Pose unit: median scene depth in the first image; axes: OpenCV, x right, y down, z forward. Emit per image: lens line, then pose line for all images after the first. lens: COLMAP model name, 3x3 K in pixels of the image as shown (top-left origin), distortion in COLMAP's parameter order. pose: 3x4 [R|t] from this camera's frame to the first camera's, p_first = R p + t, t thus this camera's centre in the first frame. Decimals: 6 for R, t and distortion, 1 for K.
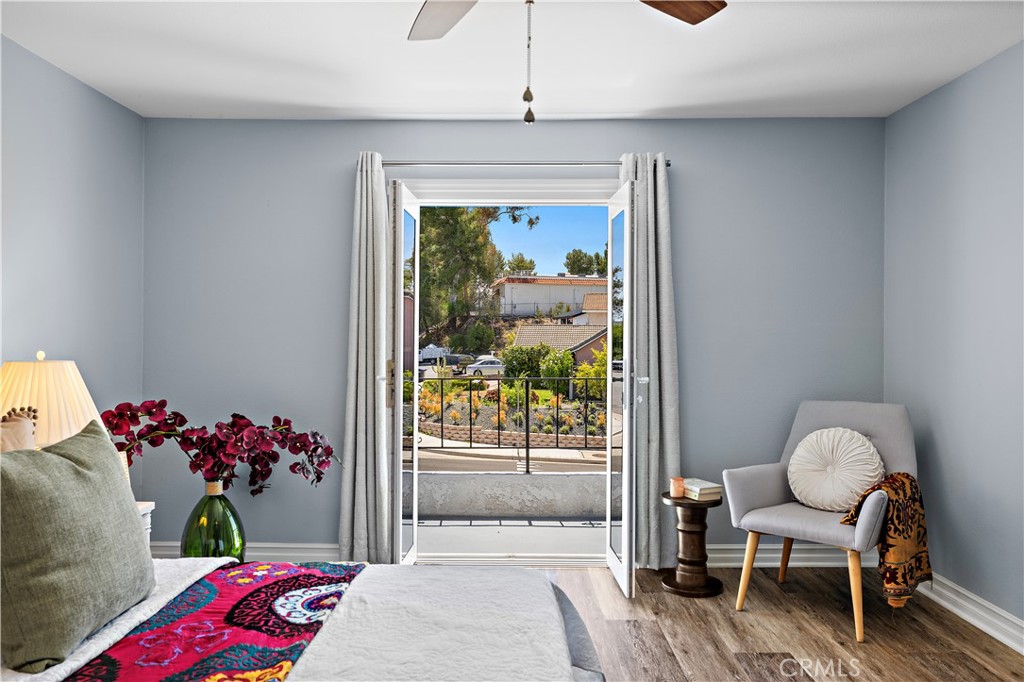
lens RADIAL K [[734.3, 0, 512.0], [0, 734.3, 341.0], [0, 0, 1]] dist [0.000624, -0.000694]
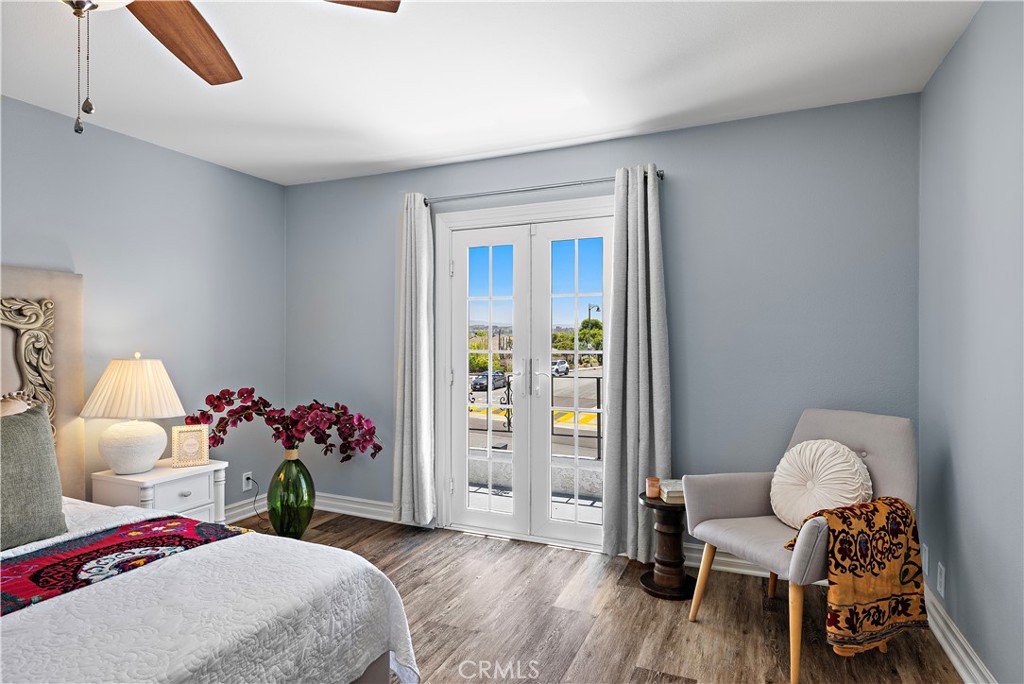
lens RADIAL K [[557.2, 0, 511.7], [0, 557.2, 345.3], [0, 0, 1]] dist [0.000229, 0.000459]
pose [[0.920750, -0.000326, -0.390153, 0.374817], [0.001004, 0.999998, 0.001535, -0.000996], [0.390152, -0.001805, 0.920749, 0.222423]]
